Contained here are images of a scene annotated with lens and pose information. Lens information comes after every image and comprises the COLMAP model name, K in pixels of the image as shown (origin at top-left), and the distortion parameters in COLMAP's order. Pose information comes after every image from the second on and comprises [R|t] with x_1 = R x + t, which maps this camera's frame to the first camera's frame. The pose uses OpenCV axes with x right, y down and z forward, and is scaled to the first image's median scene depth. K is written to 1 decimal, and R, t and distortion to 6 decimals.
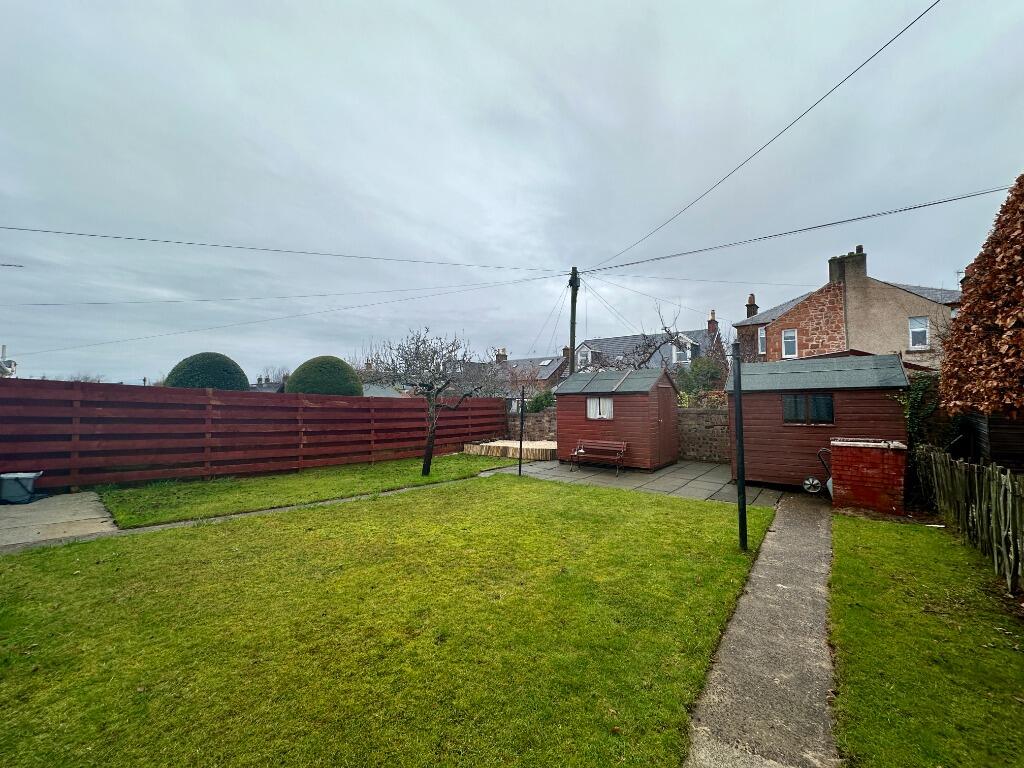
lens RADIAL K [[410.6, 0, 516.2], [0, 410.6, 385.3], [0, 0, 1]] dist [-0.000149, 0.000012]
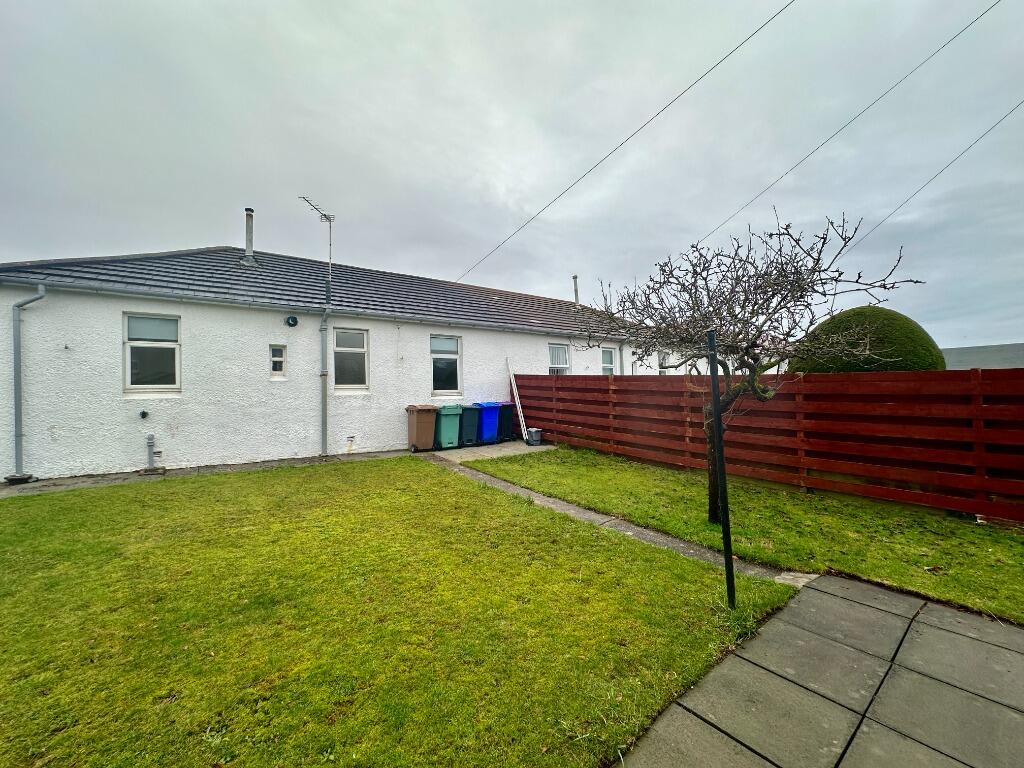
lens RADIAL K [[410.6, 0, 516.2], [0, 410.6, 385.3], [0, 0, 1]] dist [-0.000149, 0.000012]
pose [[-0.224235, -0.020126, -0.974327, 0.352414], [0.043477, 0.998585, -0.030633, 0.052513], [0.973565, -0.049229, -0.223042, 0.877144]]
